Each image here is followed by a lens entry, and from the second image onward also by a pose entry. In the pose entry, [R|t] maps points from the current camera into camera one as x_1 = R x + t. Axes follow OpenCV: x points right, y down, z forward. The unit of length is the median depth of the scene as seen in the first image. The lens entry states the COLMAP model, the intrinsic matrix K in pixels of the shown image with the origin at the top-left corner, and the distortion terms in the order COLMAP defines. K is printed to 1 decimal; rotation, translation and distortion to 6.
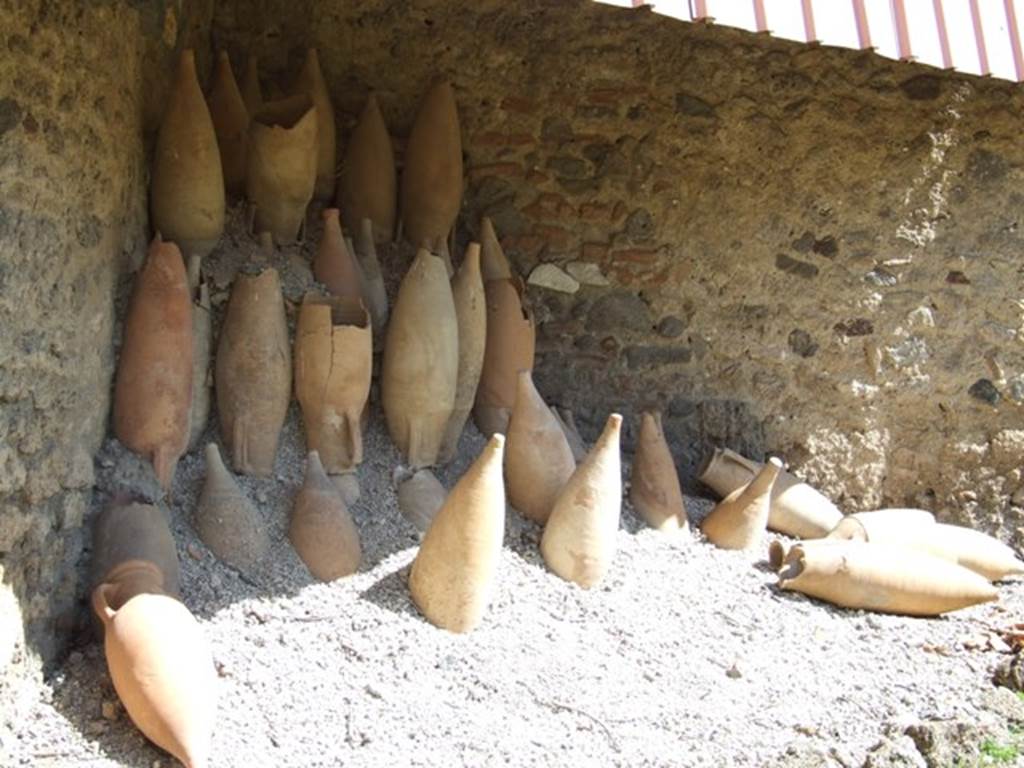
lens RADIAL K [[1541.3, 0, 543.3], [0, 1541.3, 383.9], [0, 0, 1]] dist [-0.037386, 0.092917]
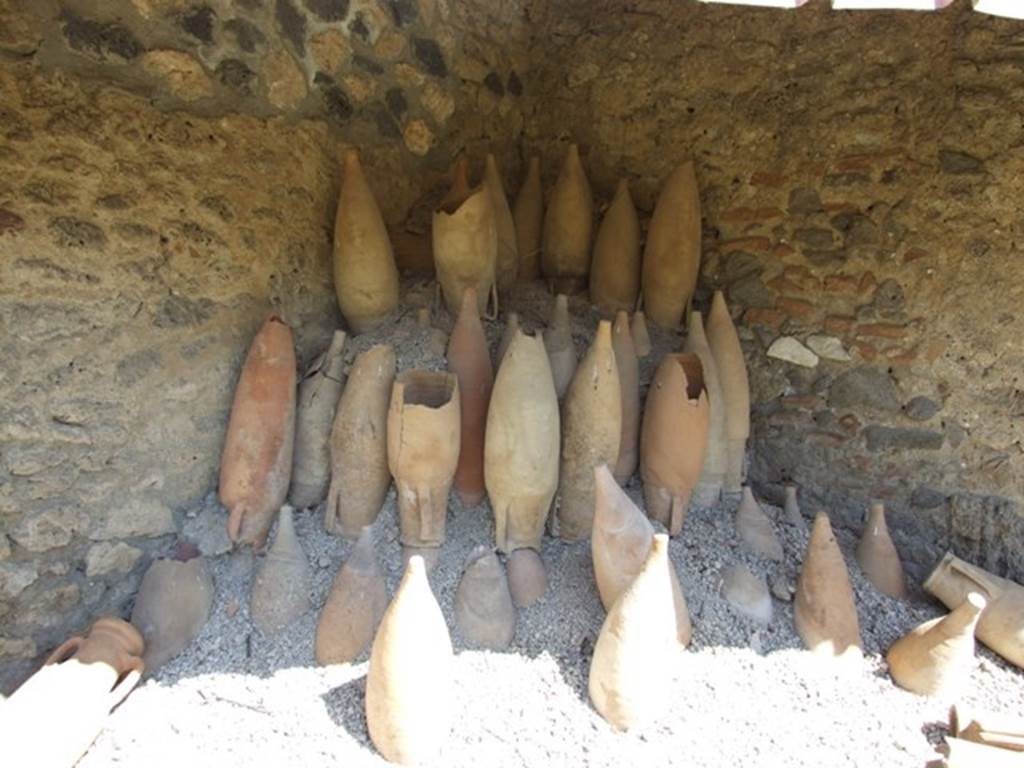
lens RADIAL K [[849.7, 0, 500.8], [0, 849.7, 379.7], [0, 0, 1]] dist [-0.065767, 0.070913]
pose [[0.780569, 0.052524, -0.622859, 0.198390], [-0.050681, 0.998501, 0.020688, -0.052008], [0.623011, 0.015419, 0.782061, 0.458133]]
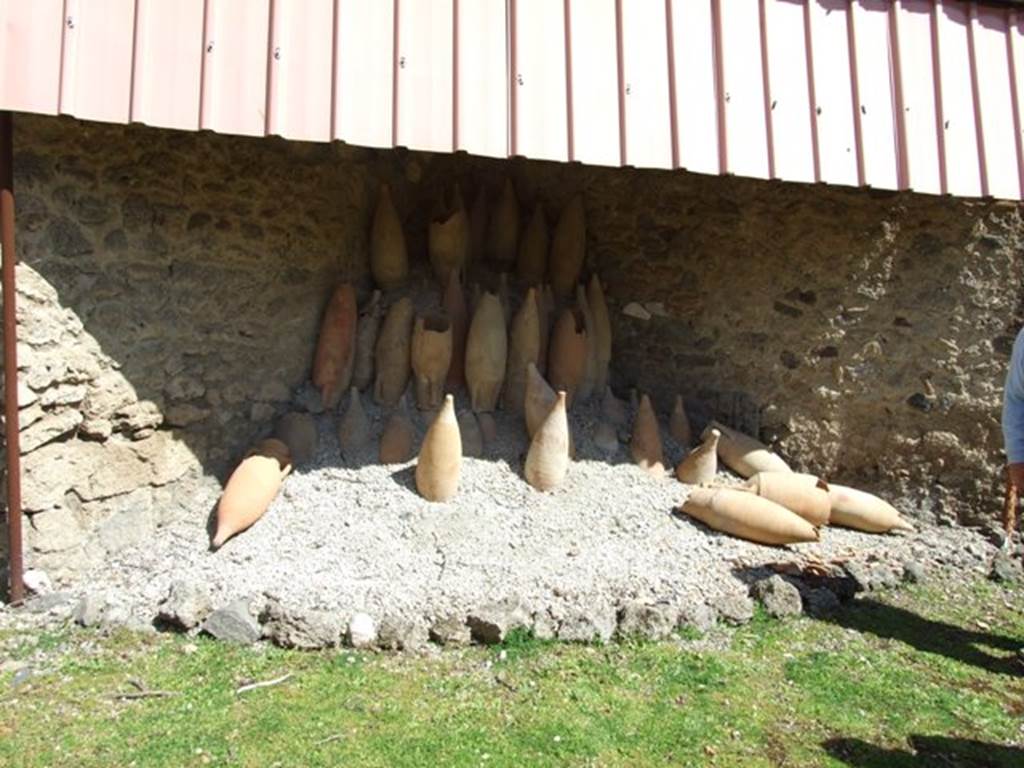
lens RADIAL K [[849.7, 0, 500.8], [0, 849.7, 379.7], [0, 0, 1]] dist [-0.065767, 0.070913]
pose [[0.855244, 0.082306, -0.511648, 0.359125], [-0.071874, 0.996604, 0.040177, -0.019828], [0.513217, 0.002413, 0.858256, 0.127991]]
